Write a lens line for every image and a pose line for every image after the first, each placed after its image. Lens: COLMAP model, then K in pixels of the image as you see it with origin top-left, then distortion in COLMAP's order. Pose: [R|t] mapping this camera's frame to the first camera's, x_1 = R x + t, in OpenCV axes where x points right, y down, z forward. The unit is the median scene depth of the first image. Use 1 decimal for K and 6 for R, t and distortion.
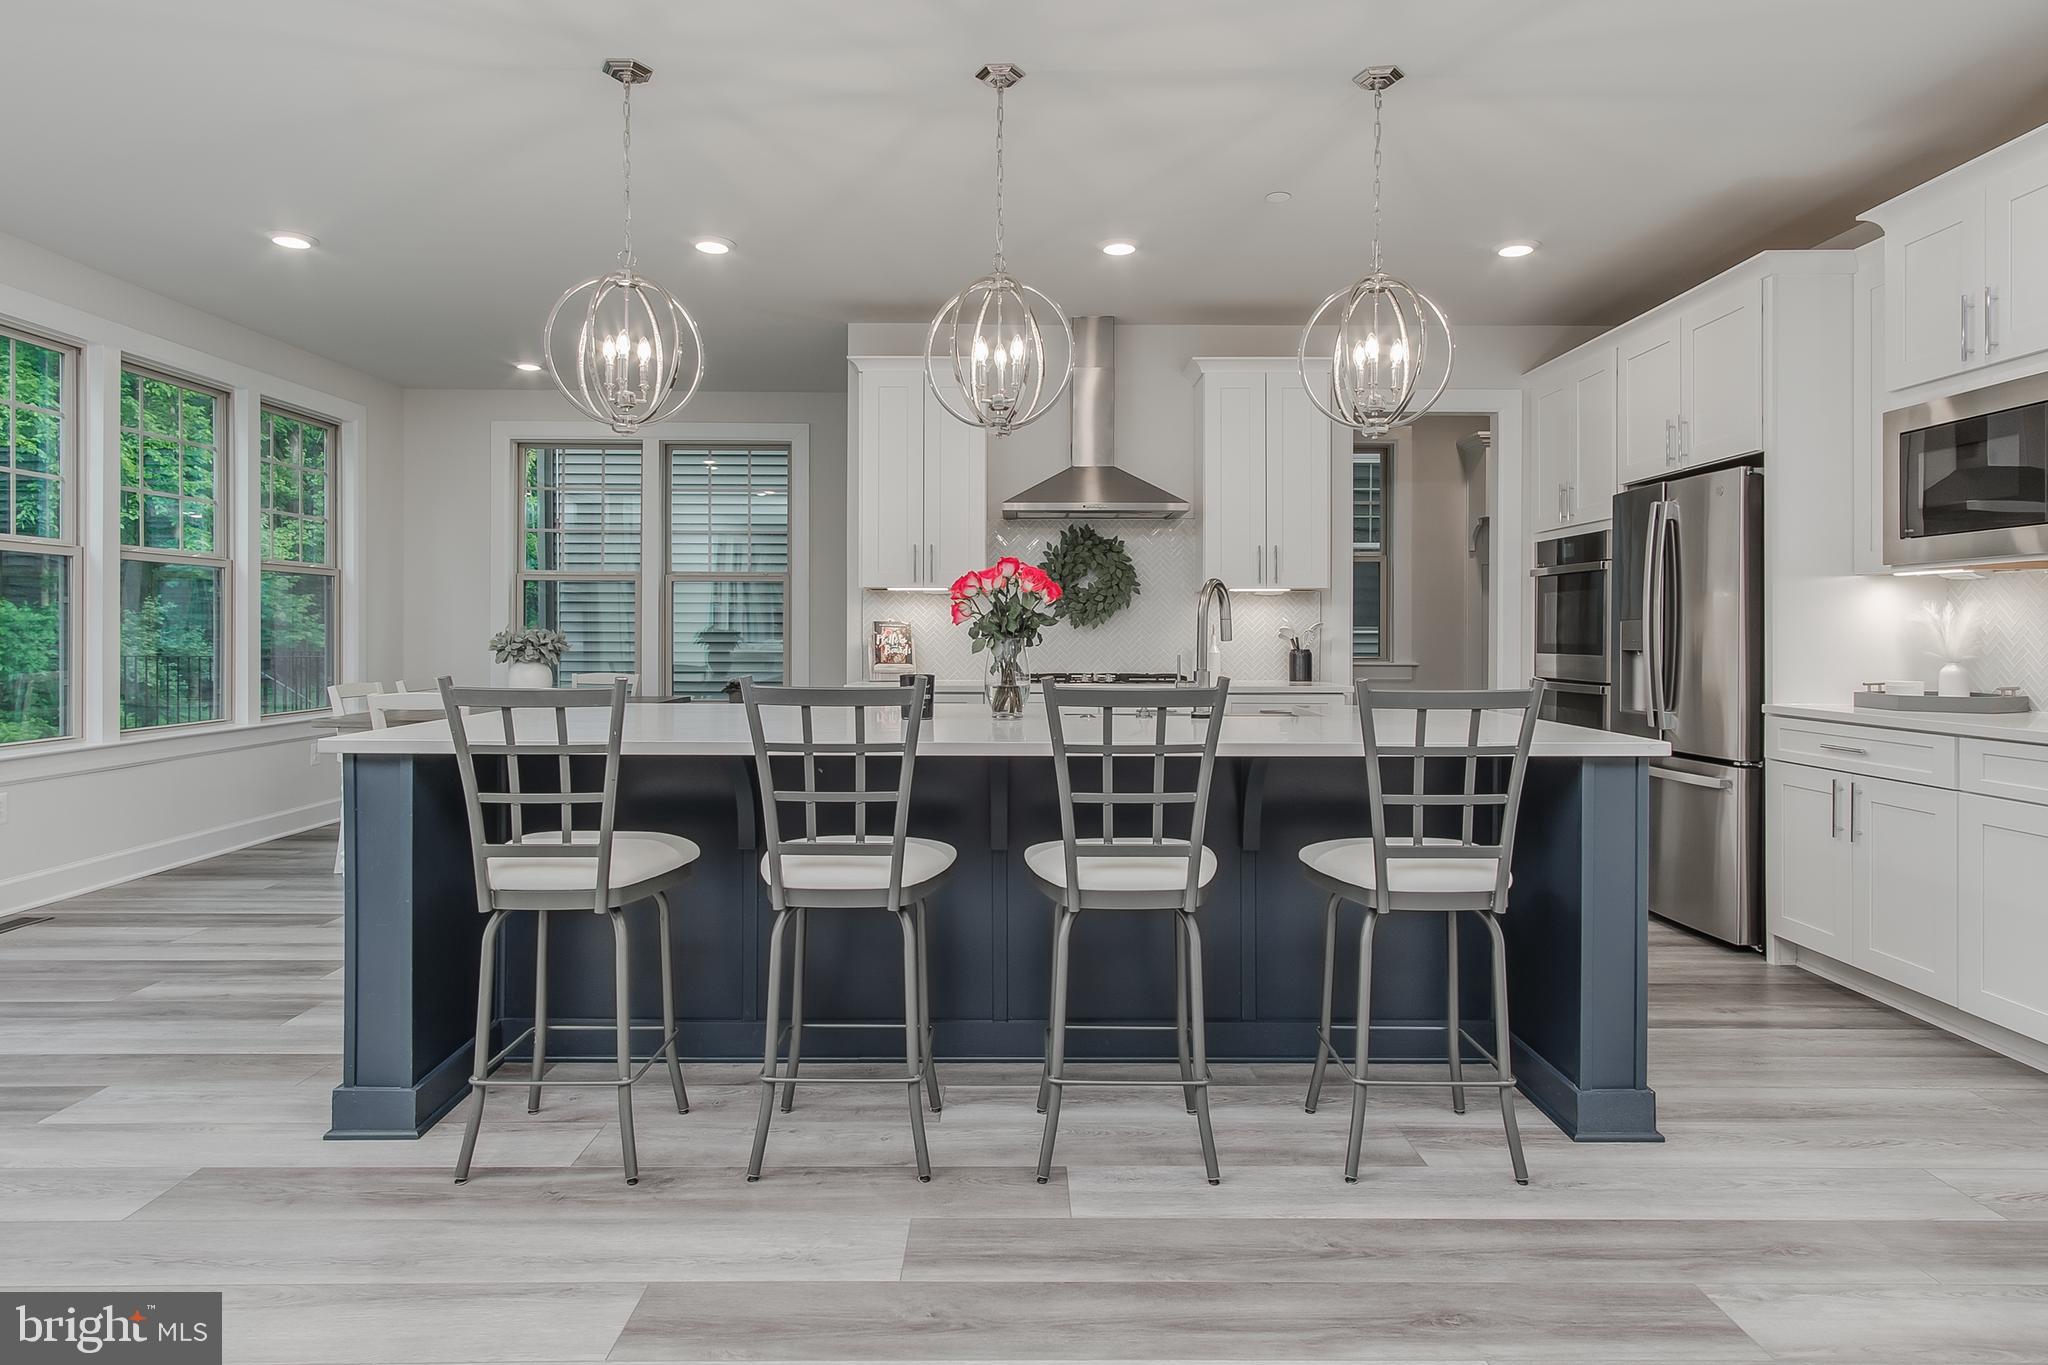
lens RADIAL K [[1141.6, 0, 1029.6], [0, 1141.6, 637.1], [0, 0, 1]] dist [0.006221, 0.004050]
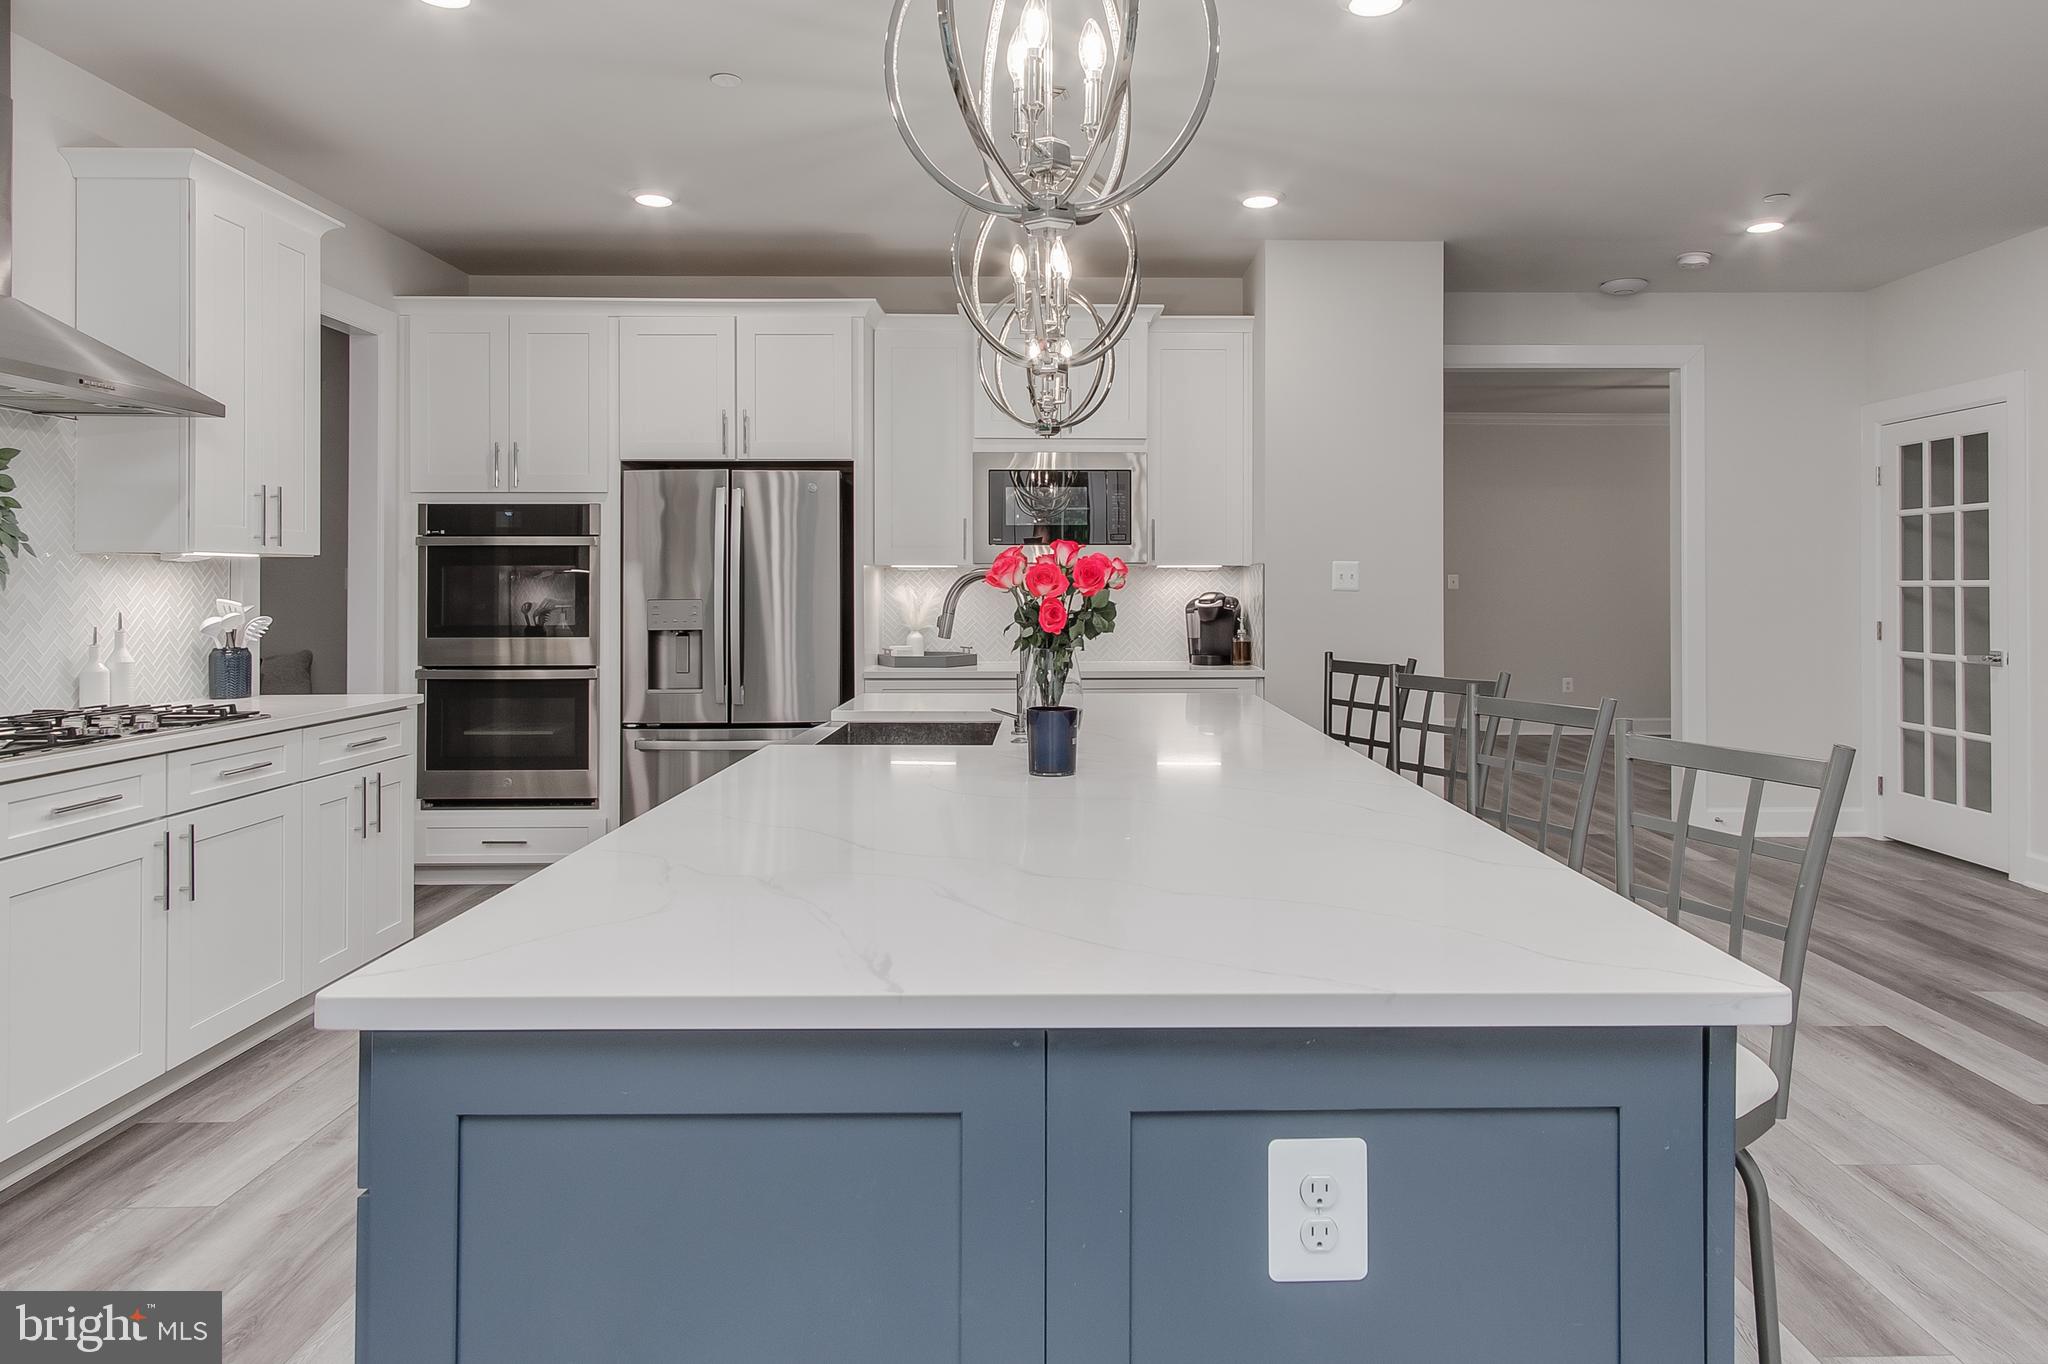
lens RADIAL K [[1250.3, 0, 1062.1], [0, 1250.3, 600.5], [0, 0, 1]] dist [0.018259, -0.000431]
pose [[0.001900, -0.012233, 0.999923, -0.705484], [0.008315, 0.999891, 0.012217, -0.031752], [-0.999964, 0.008291, 0.002002, 0.820324]]
